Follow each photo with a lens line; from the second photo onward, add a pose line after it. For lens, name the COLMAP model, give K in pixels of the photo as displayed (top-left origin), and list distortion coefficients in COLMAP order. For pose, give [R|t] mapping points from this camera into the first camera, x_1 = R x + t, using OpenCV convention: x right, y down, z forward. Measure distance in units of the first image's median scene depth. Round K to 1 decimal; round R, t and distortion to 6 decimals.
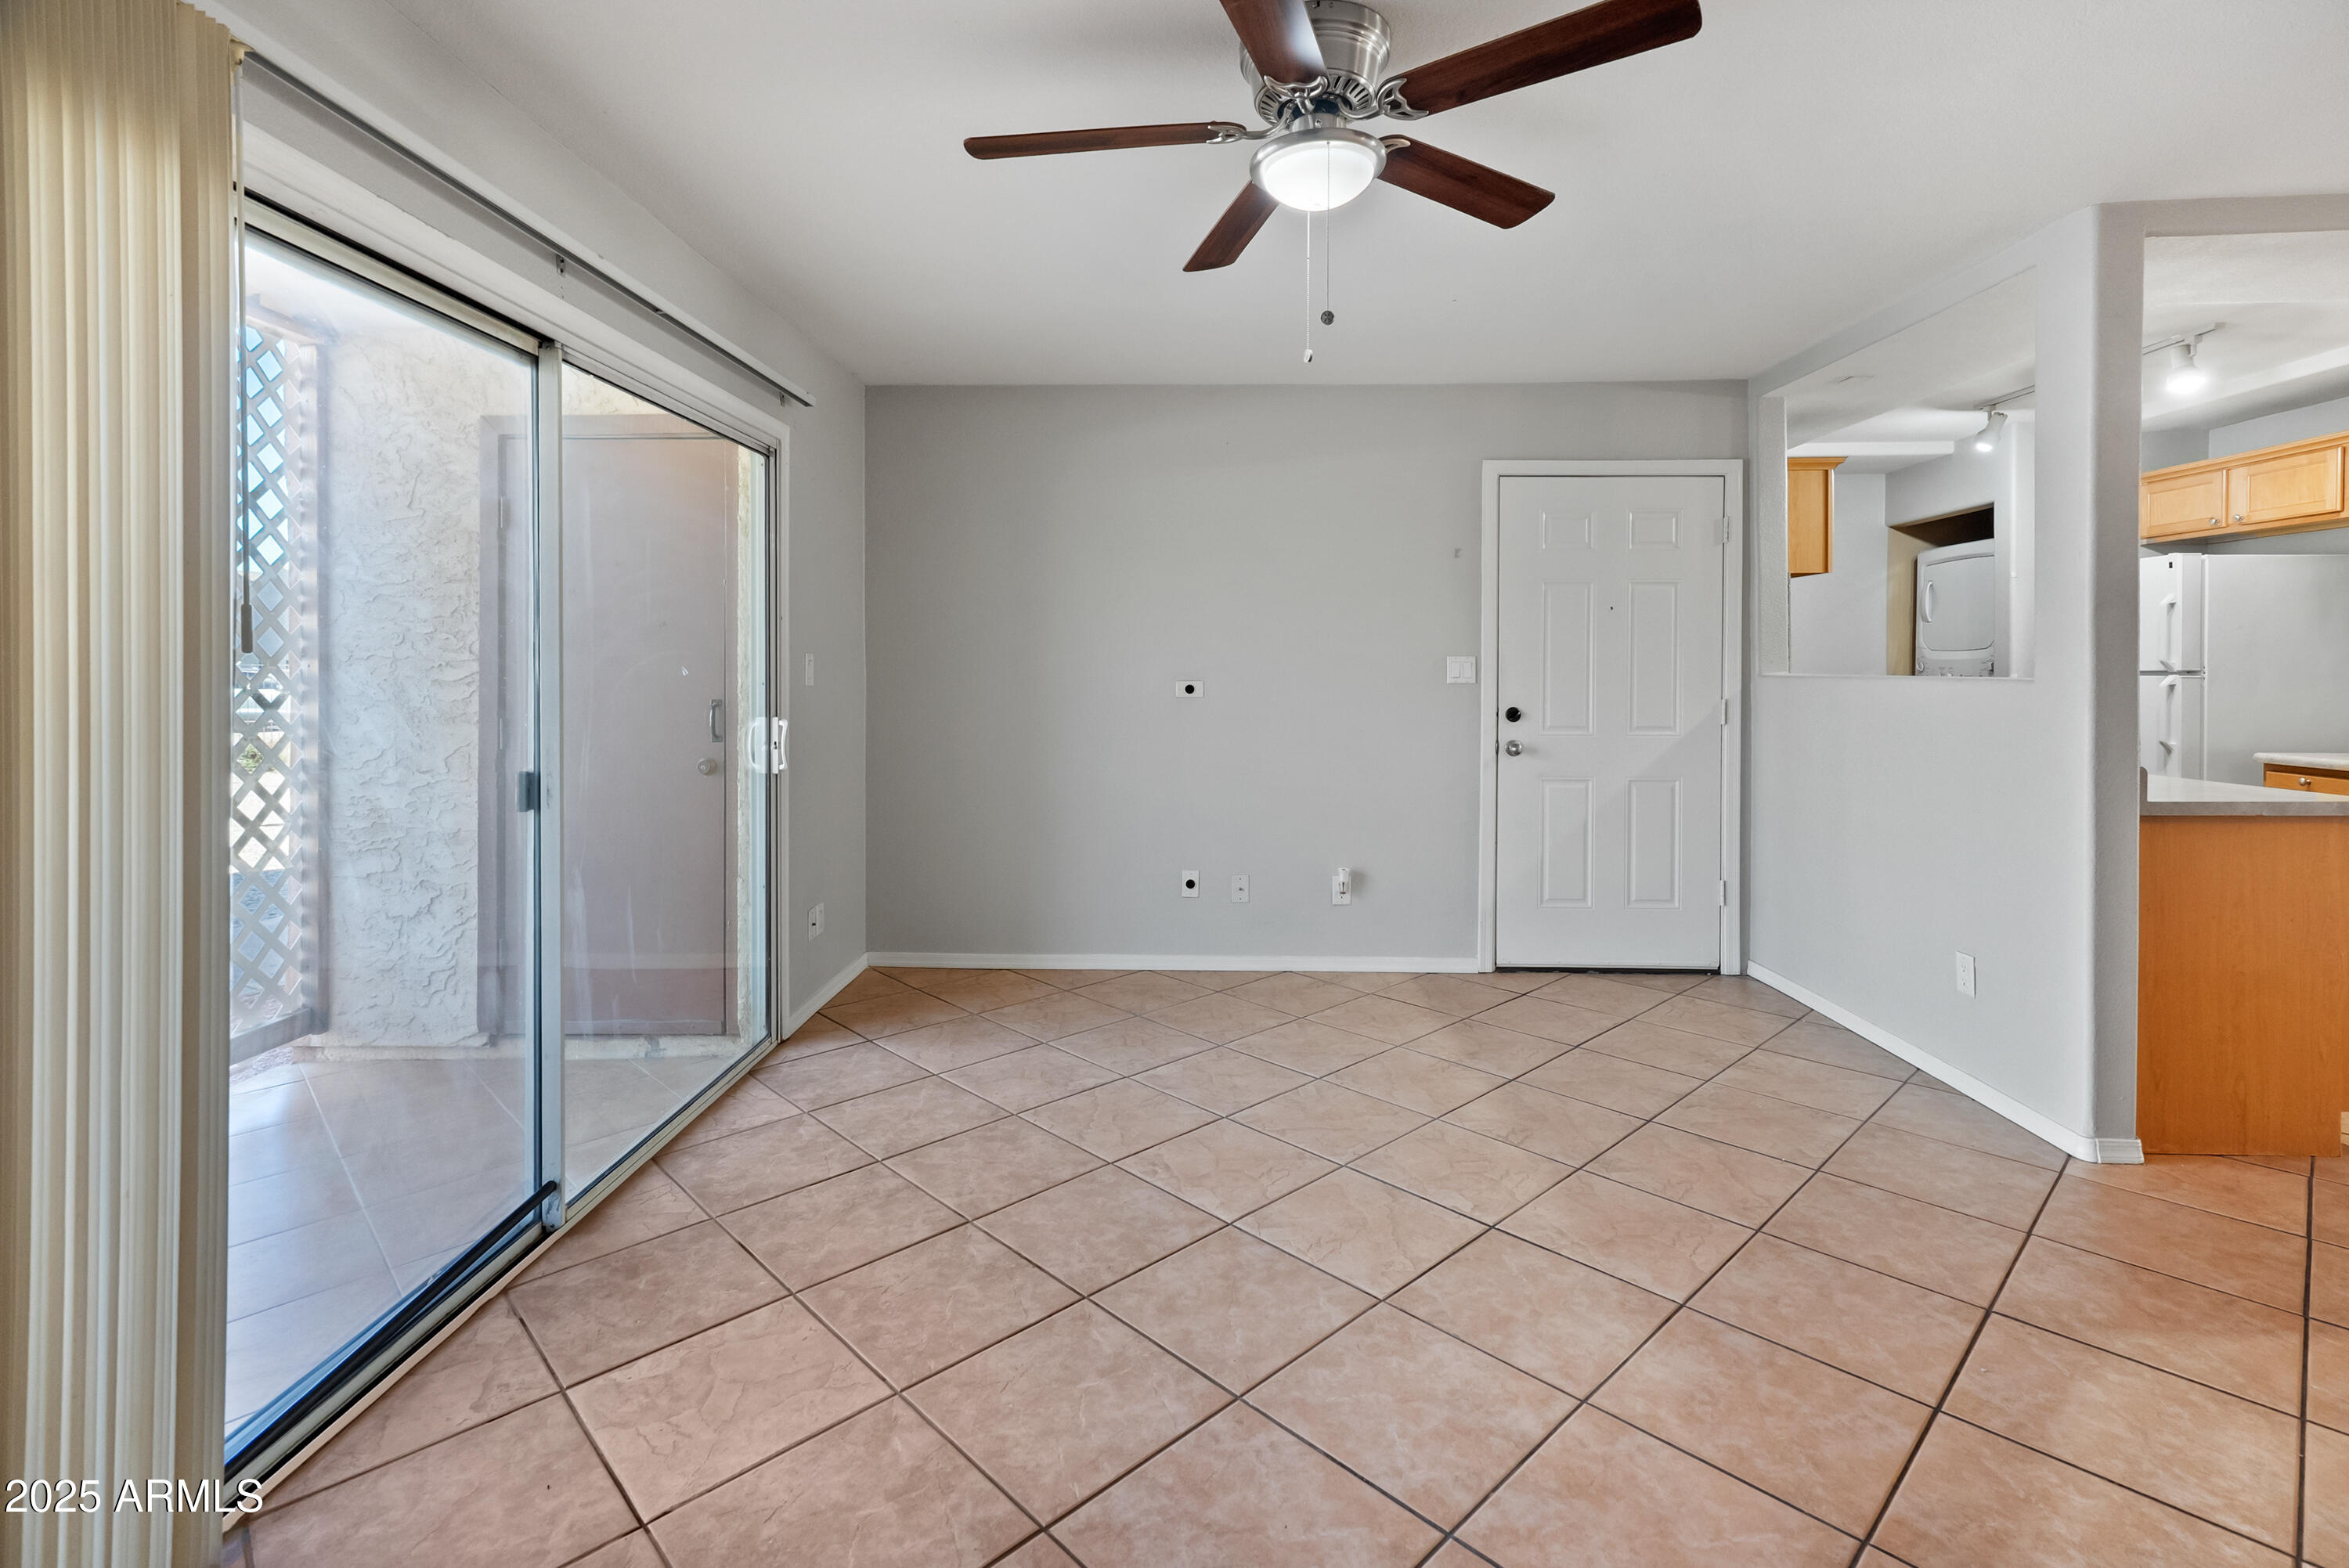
lens RADIAL K [[1097.9, 0, 1161.7], [0, 1097.9, 669.6], [0, 0, 1]] dist [0.006877, 0.001267]
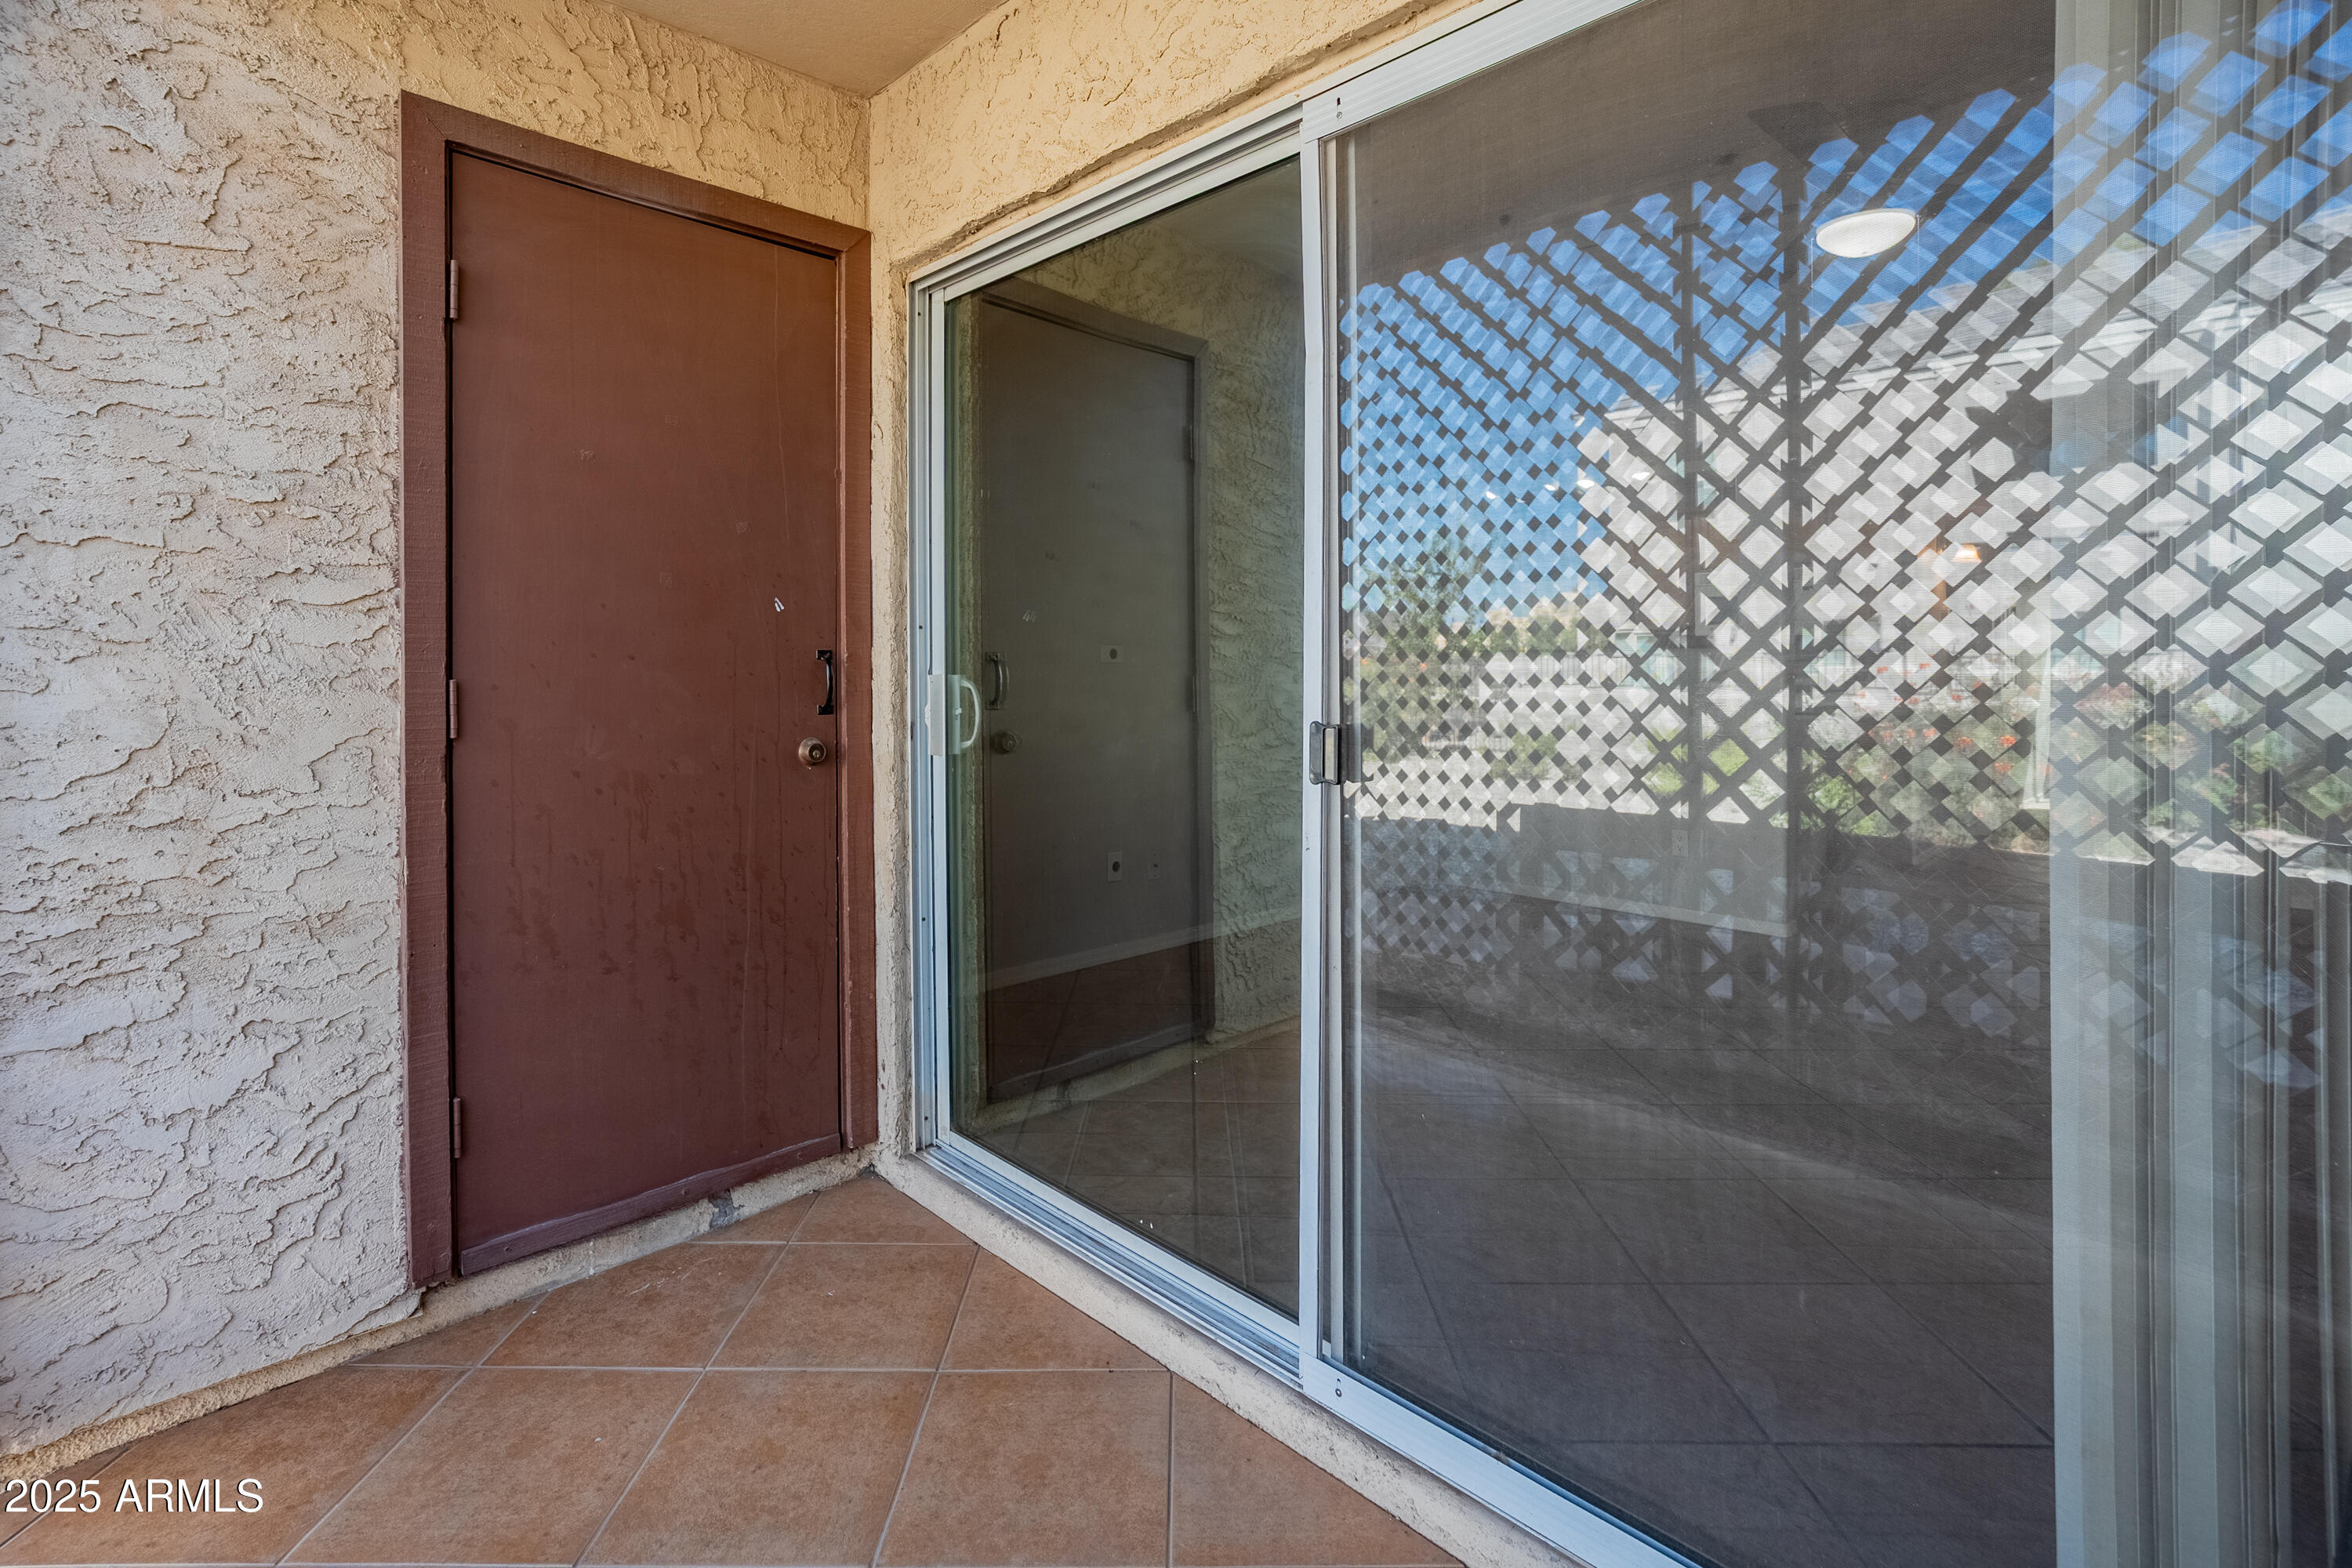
lens RADIAL K [[1099.4, 0, 1163.2], [0, 1099.4, 669.4], [0, 0, 1]] dist [0.006877, 0.001267]
pose [[0.712027, 0.001774, 0.702150, -0.724489], [0.001104, 0.999993, -0.003646, 0.041895], [-0.702152, 0.003371, 0.712019, 0.384441]]
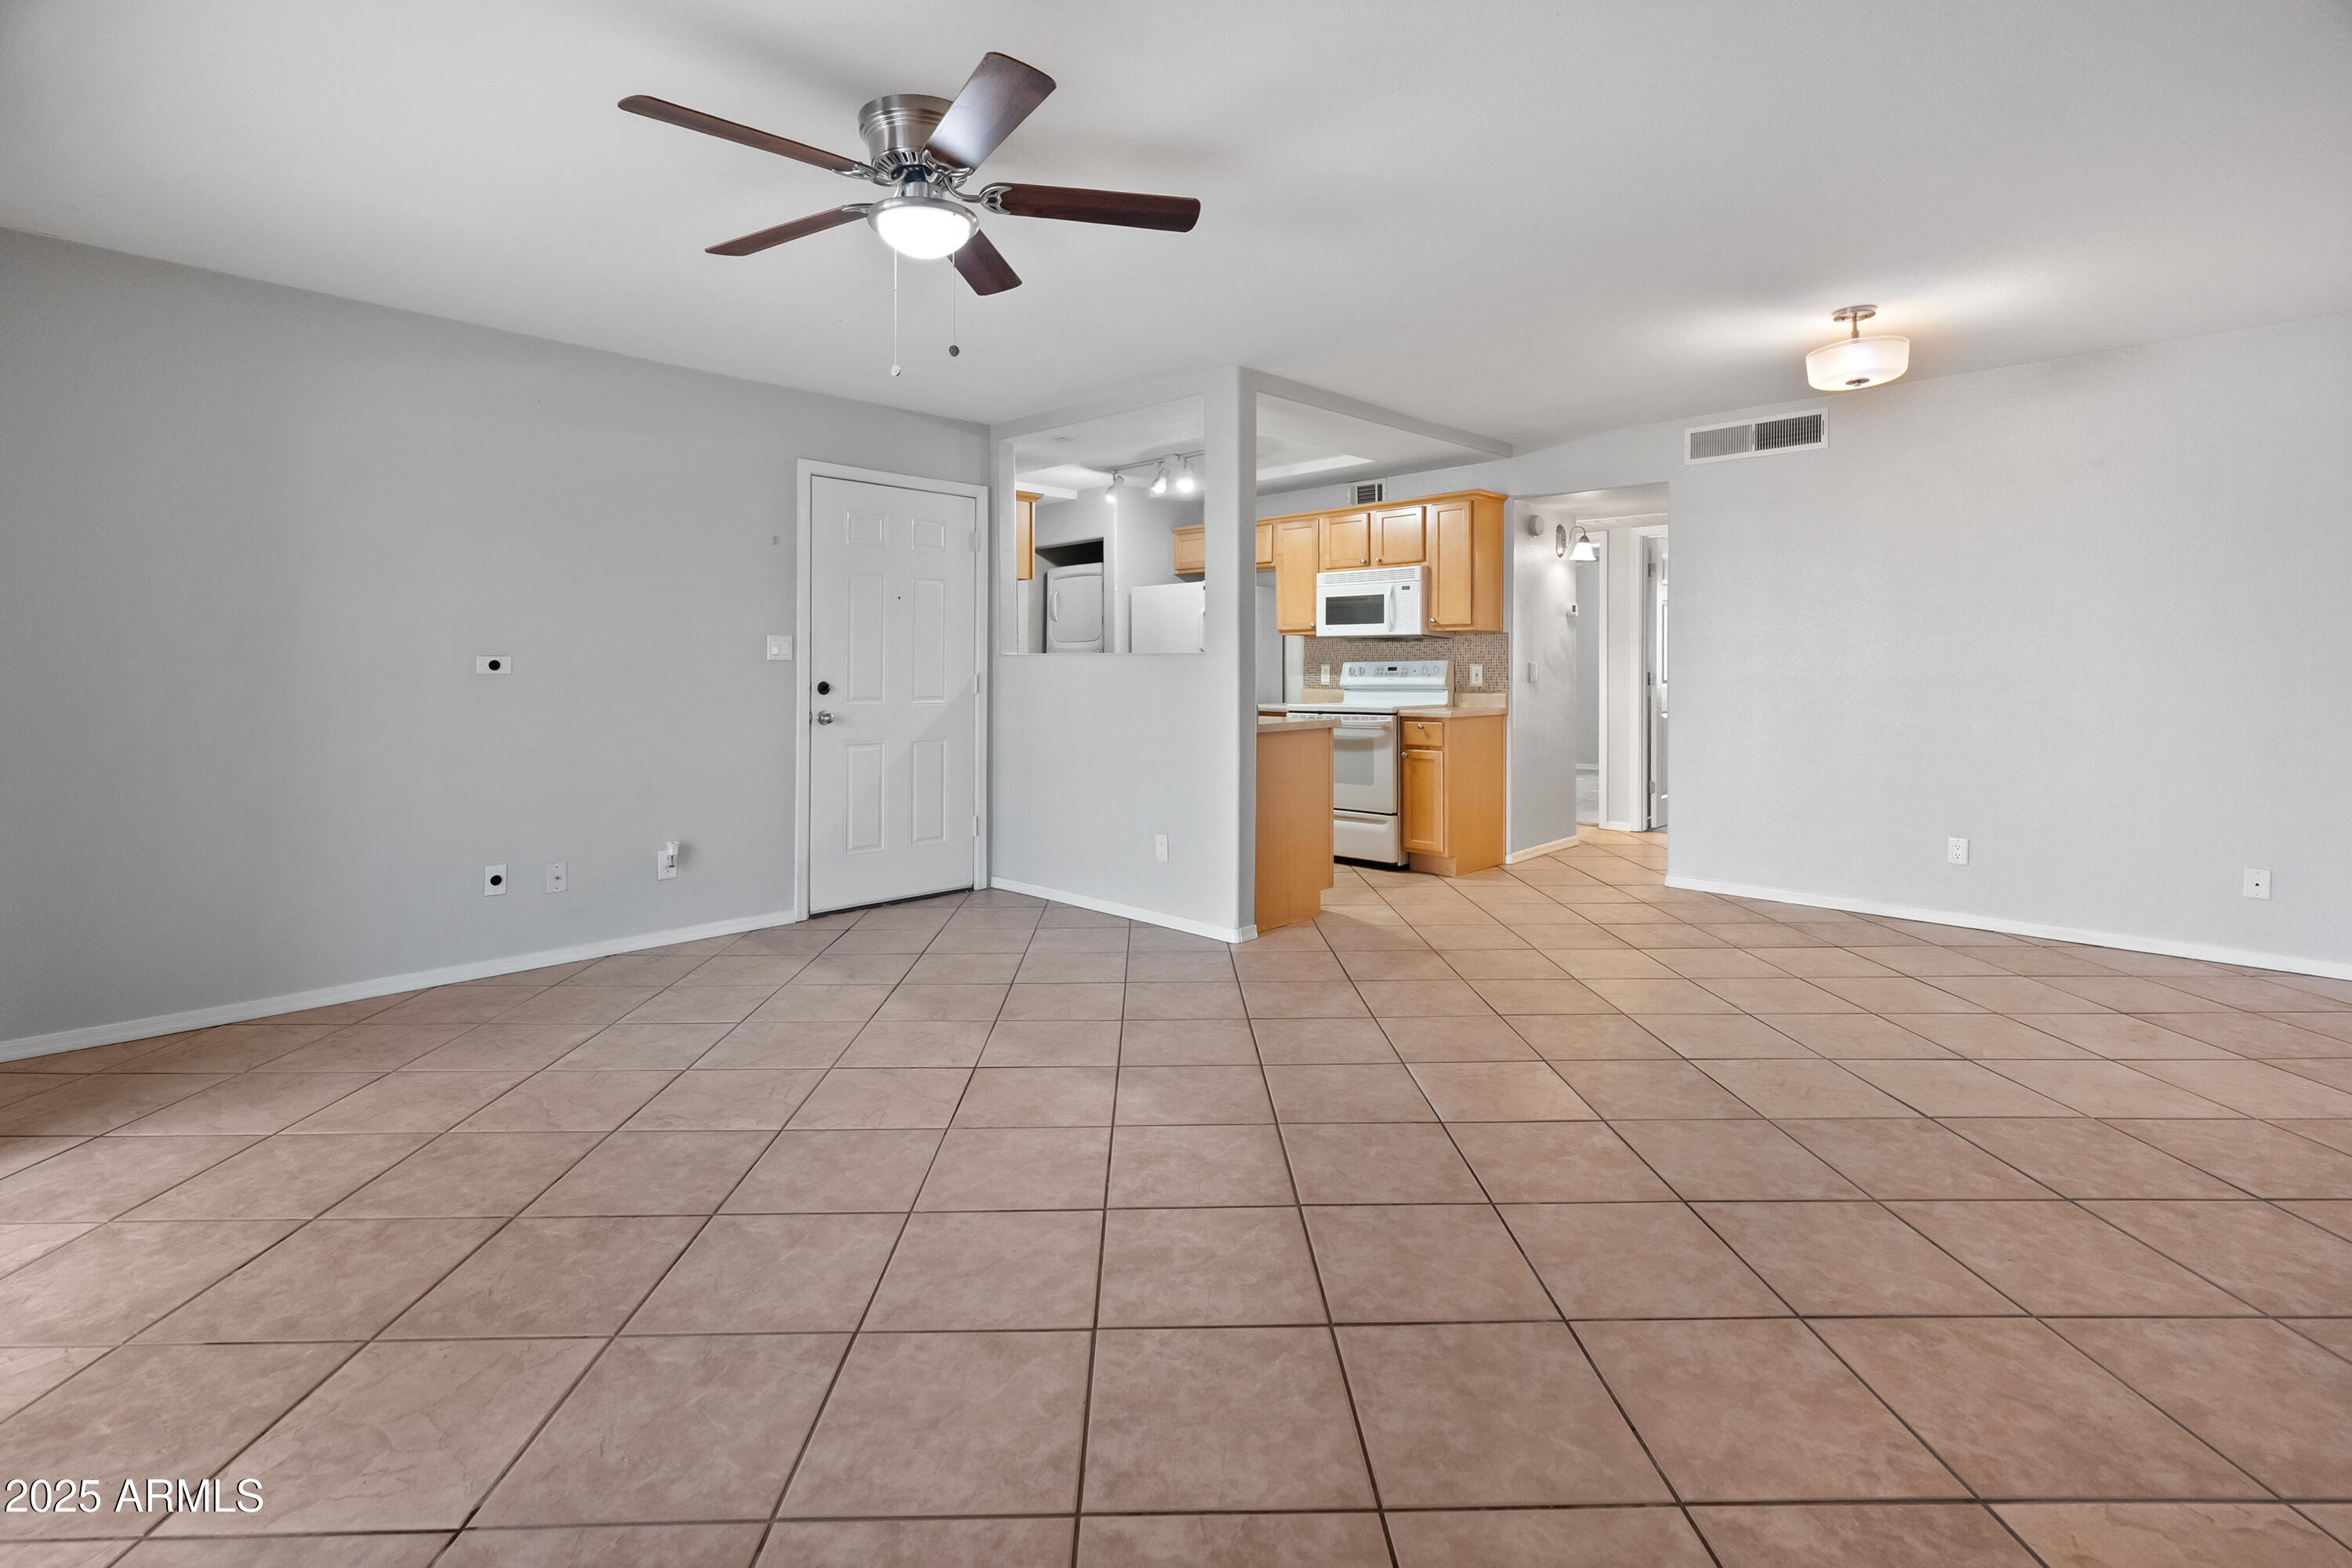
lens RADIAL K [[1099.4, 0, 1163.2], [0, 1099.4, 669.4], [0, 0, 1]] dist [0.006877, 0.001267]
pose [[0.676391, 0.000216, 0.736543, -0.330959], [-0.000188, 1.000000, -0.000120, 0.026155], [-0.736543, -0.000057, 0.676391, -0.023450]]
